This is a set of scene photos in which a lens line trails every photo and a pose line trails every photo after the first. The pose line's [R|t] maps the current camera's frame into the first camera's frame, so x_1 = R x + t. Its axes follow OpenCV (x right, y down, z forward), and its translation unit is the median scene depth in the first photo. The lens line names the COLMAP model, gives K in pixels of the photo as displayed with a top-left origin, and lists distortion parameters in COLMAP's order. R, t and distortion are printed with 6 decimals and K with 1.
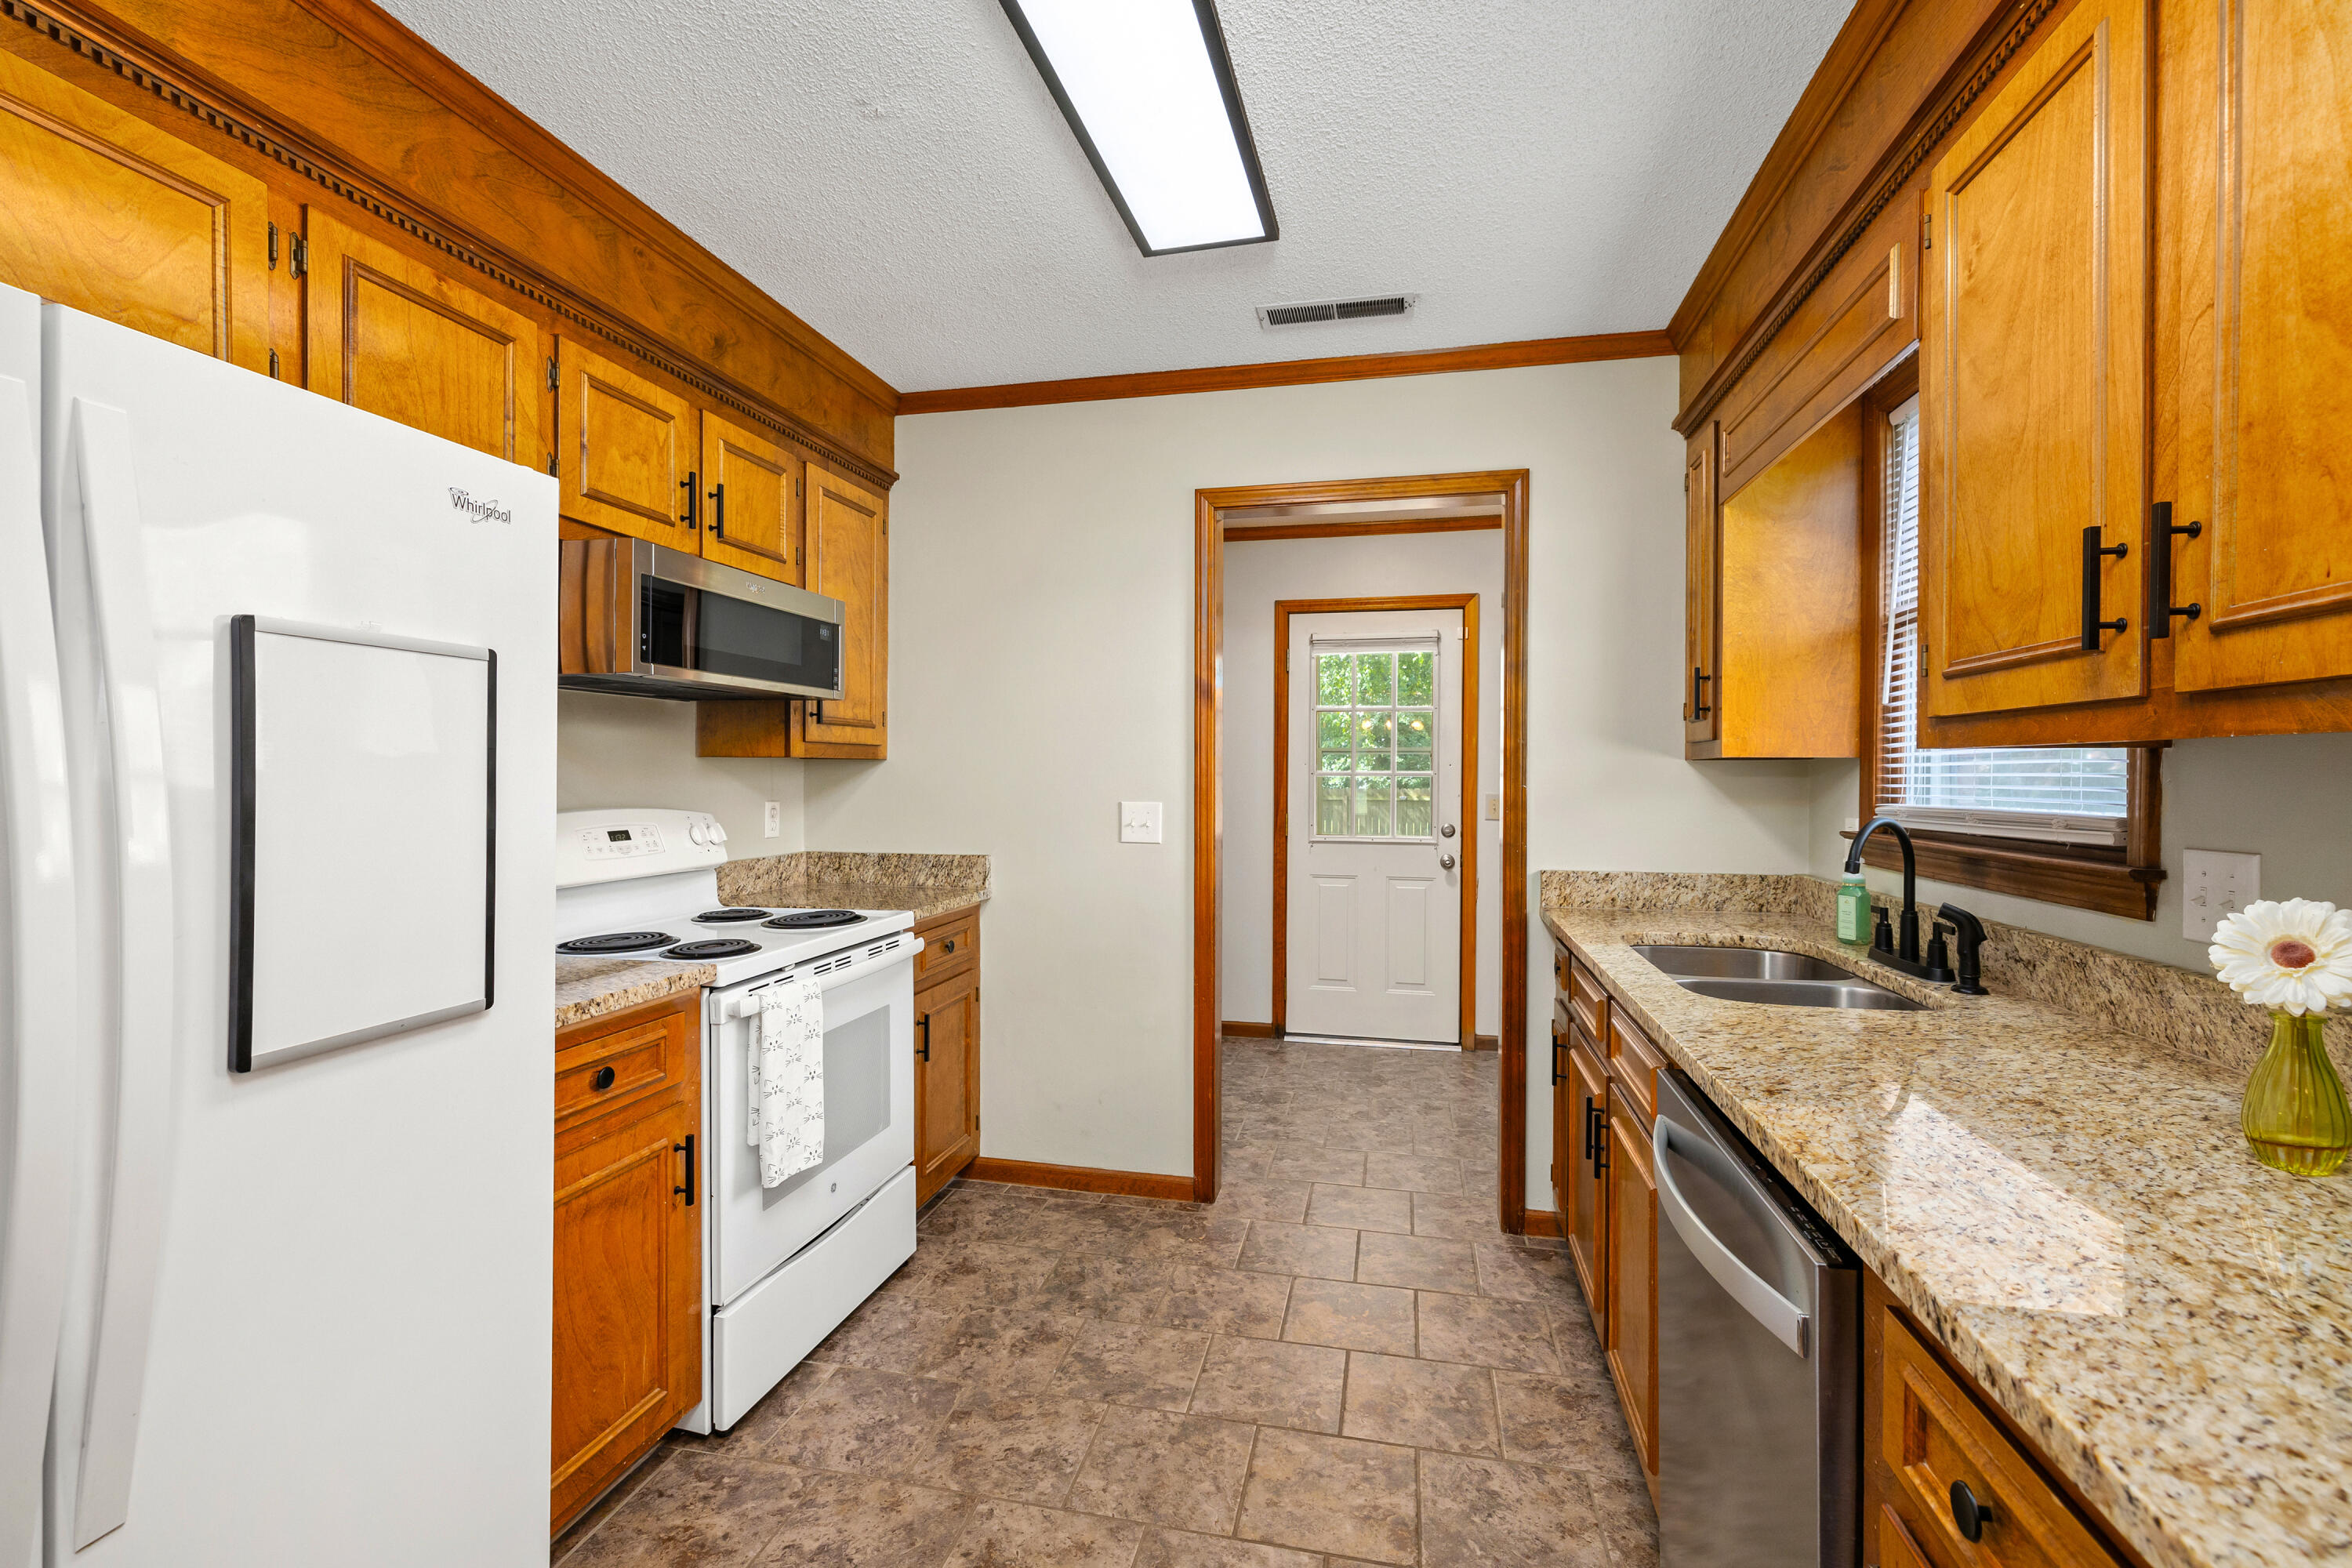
lens RADIAL K [[1028.5, 0, 1174.8], [0, 1028.5, 778.6], [0, 0, 1]] dist [-0.000975, 0.000665]
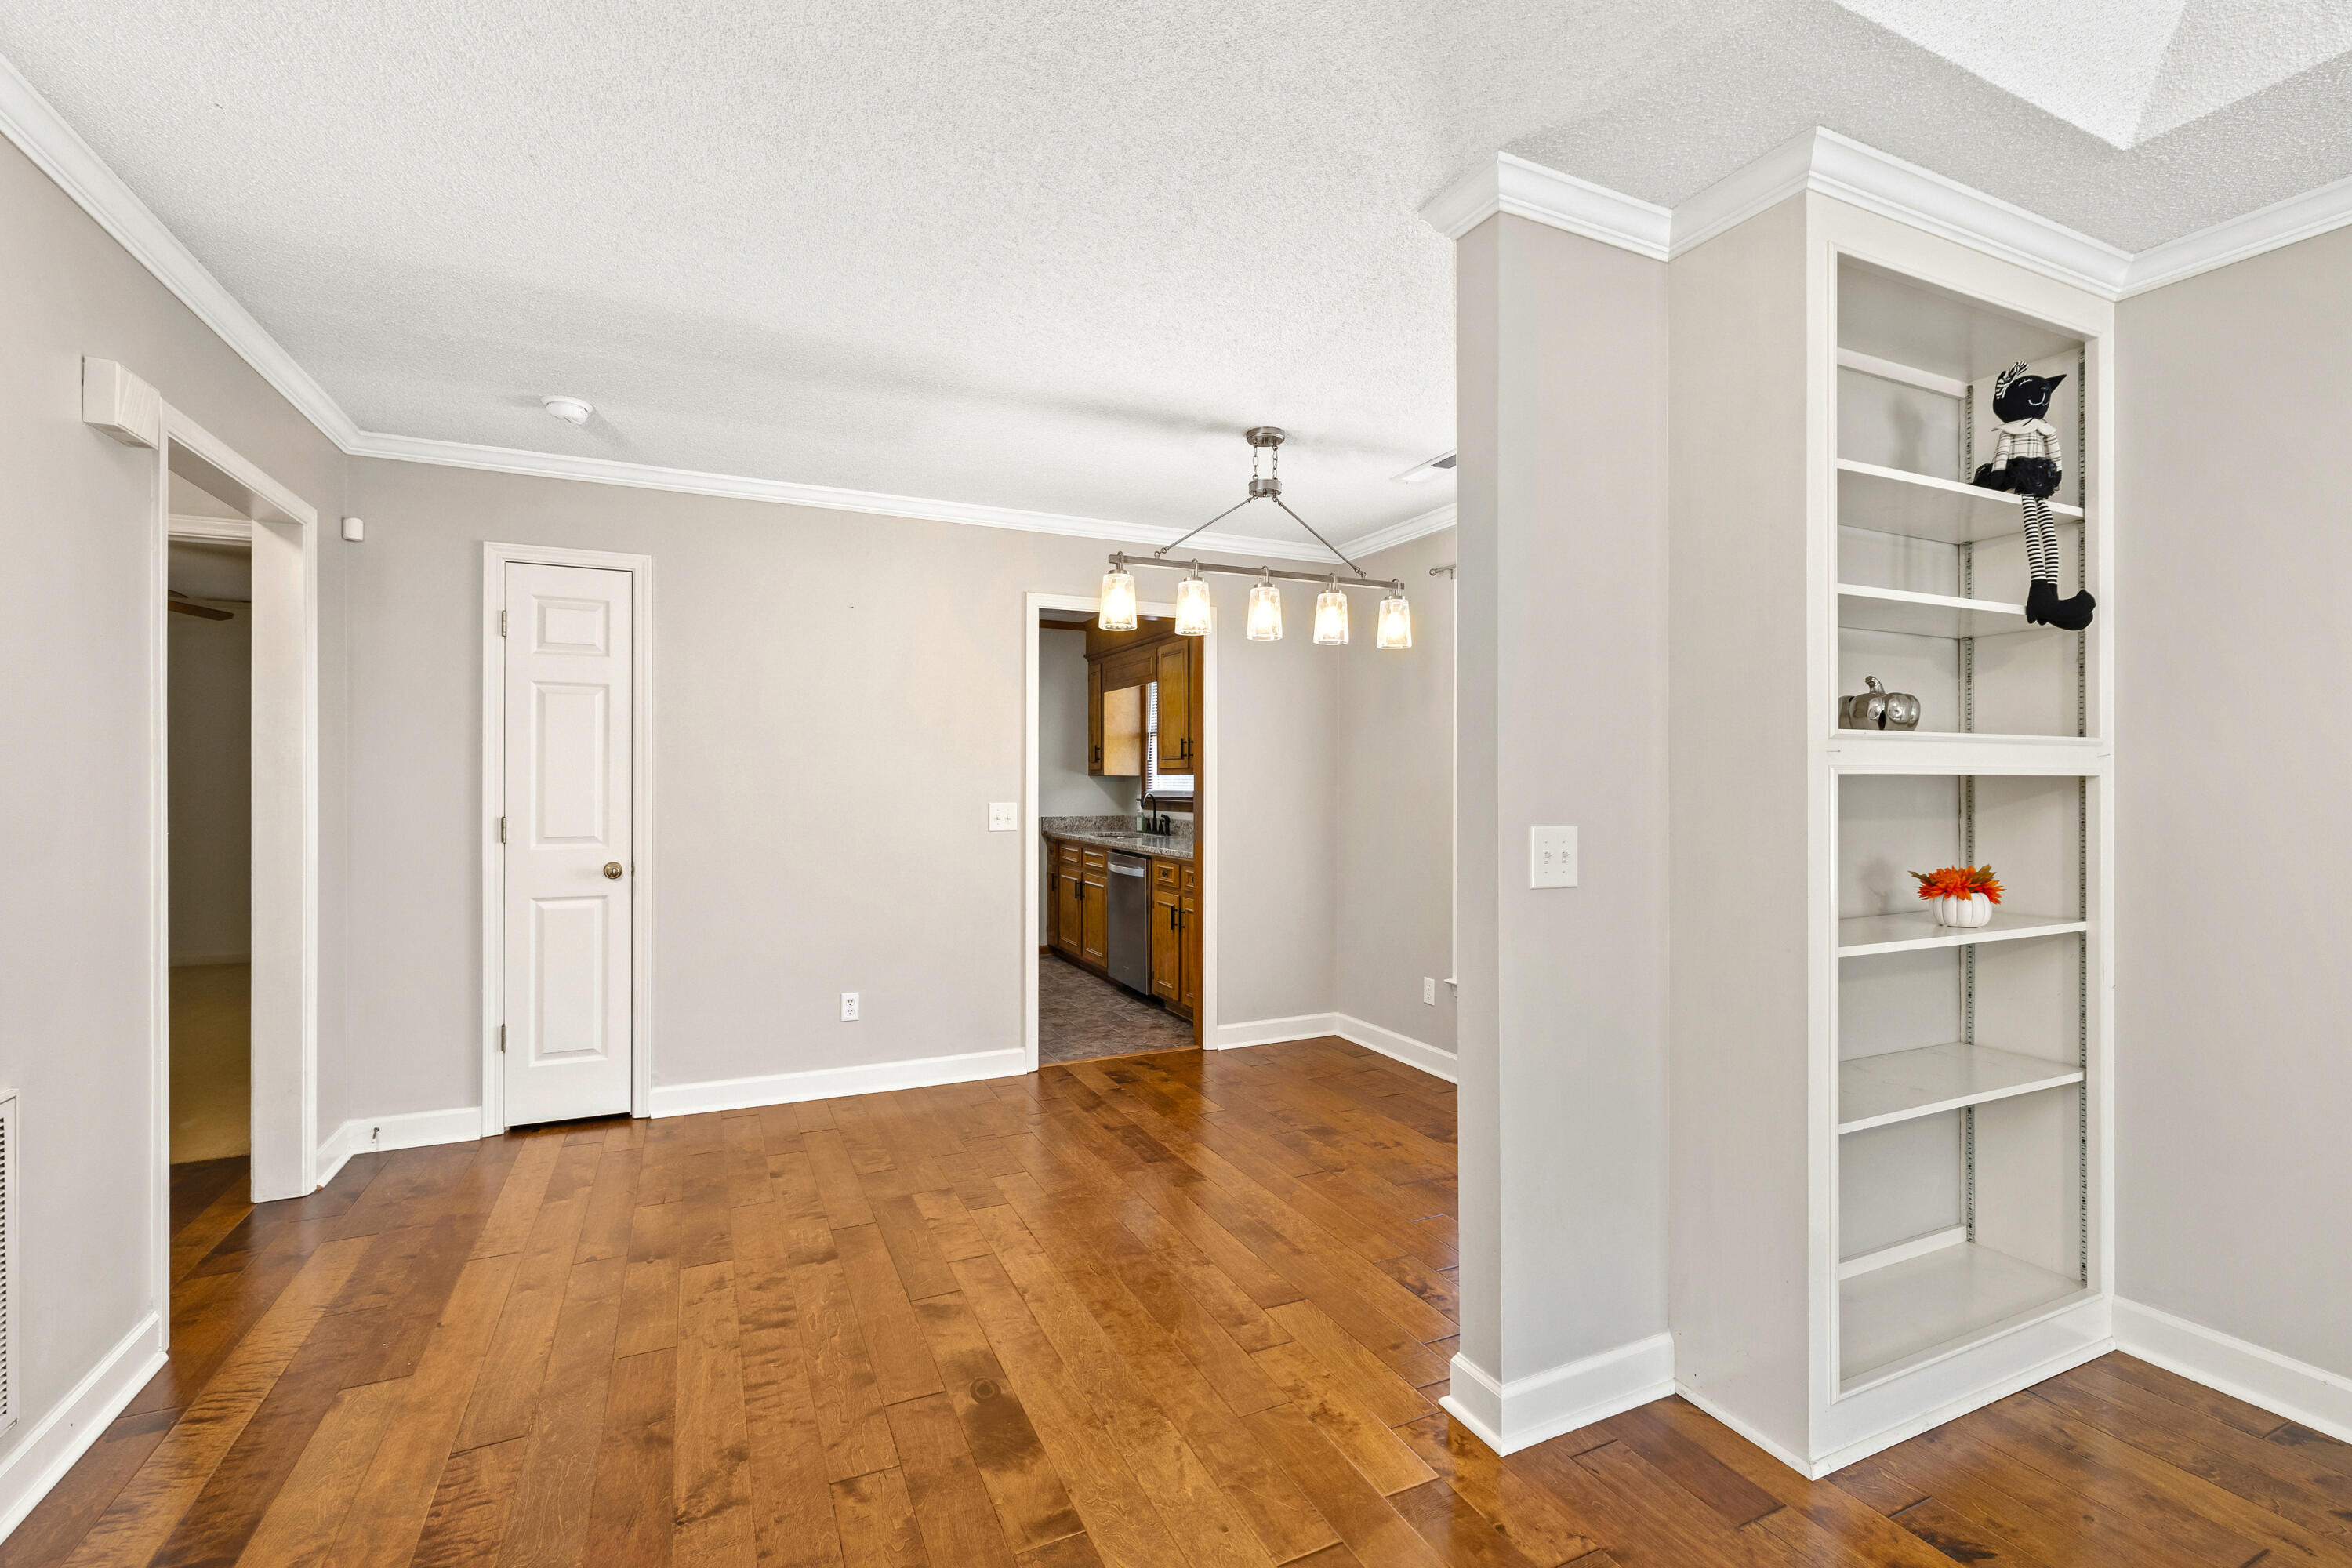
lens RADIAL K [[1028.5, 0, 1174.8], [0, 1028.5, 778.6], [0, 0, 1]] dist [-0.000975, 0.000665]
pose [[0.794897, -0.000683, 0.606744, -1.013035], [0.005672, 0.999964, -0.006305, 0.008146], [-0.606718, 0.008453, 0.794872, -1.366685]]
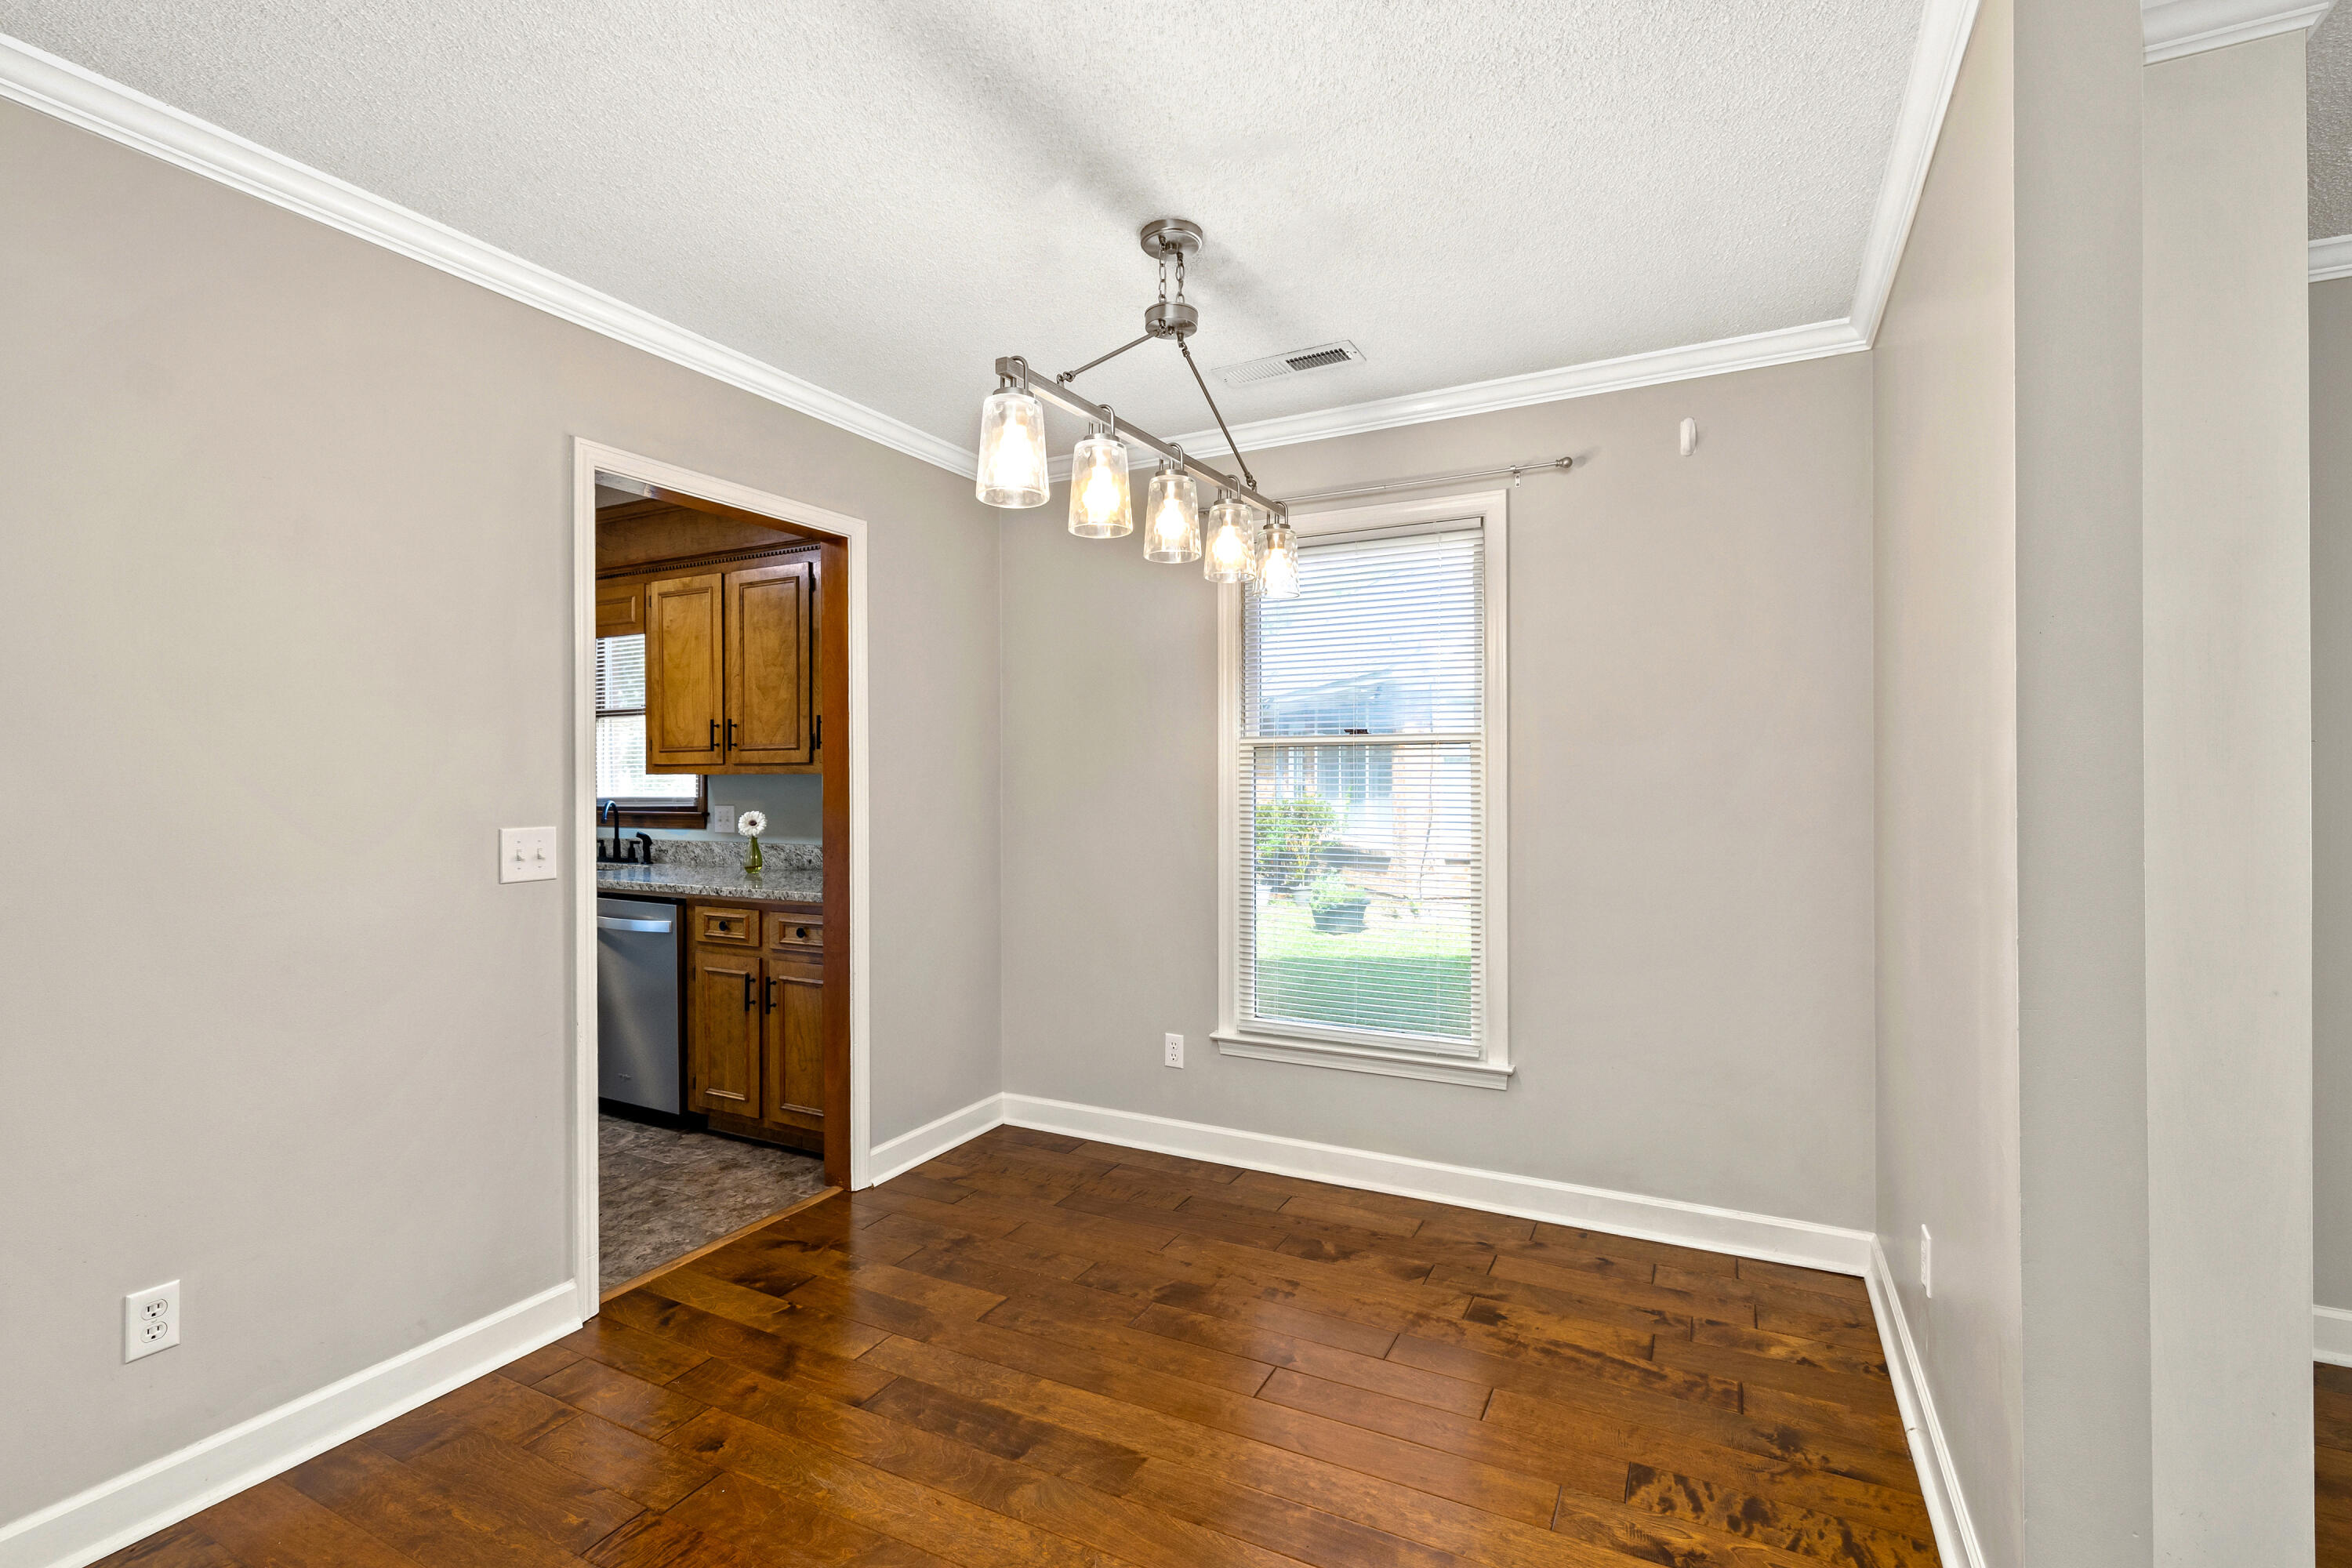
lens RADIAL K [[1028.5, 0, 1174.8], [0, 1028.5, 778.6], [0, 0, 1]] dist [-0.000975, 0.000665]
pose [[0.249559, -0.002722, 0.968356, -0.935791], [0.013105, 0.999914, -0.000566, 0.001314], [-0.968271, 0.012831, 0.249573, -0.637296]]
